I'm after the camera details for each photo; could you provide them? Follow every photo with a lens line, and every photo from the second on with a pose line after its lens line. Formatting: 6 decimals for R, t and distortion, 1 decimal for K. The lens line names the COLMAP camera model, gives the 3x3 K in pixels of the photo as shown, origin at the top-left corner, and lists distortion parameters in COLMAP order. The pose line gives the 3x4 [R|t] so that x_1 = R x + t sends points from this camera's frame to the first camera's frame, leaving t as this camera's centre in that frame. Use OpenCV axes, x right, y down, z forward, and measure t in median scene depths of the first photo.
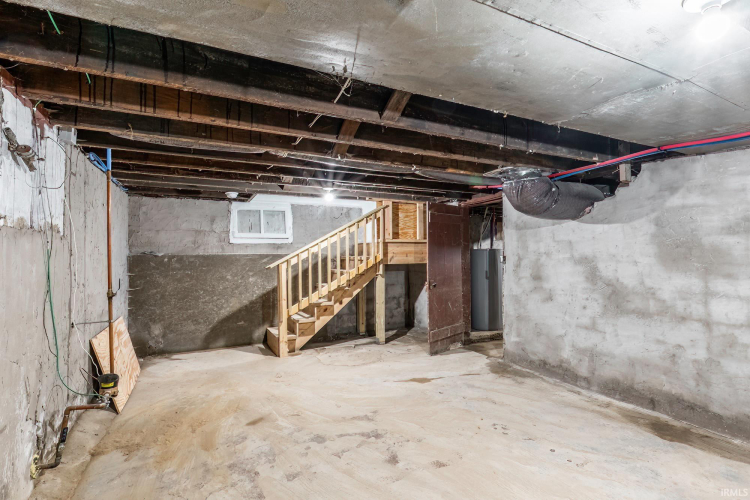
lens RADIAL K [[362.7, 0, 377.5], [0, 362.7, 249.0], [0, 0, 1]] dist [-0.000382, -0.000601]
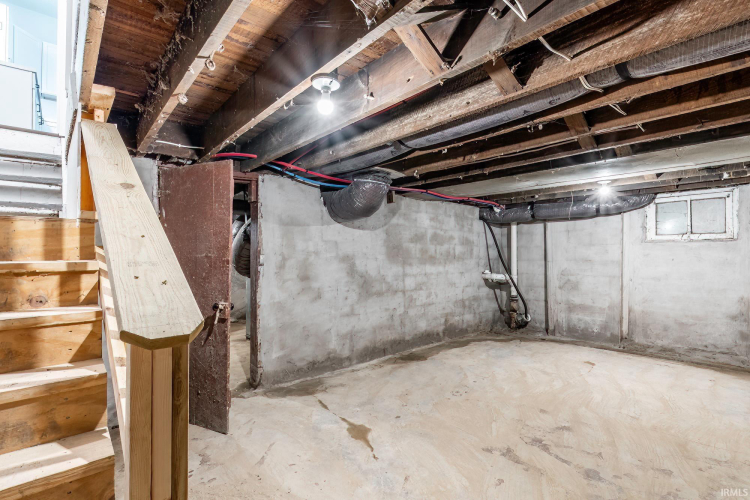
lens RADIAL K [[362.7, 0, 377.5], [0, 362.7, 249.0], [0, 0, 1]] dist [-0.000382, -0.000601]
pose [[-0.243040, 0.014335, 0.969910, -0.609549], [-0.007890, 0.999829, -0.016754, 0.019905], [-0.969984, -0.011724, -0.242885, 1.204241]]
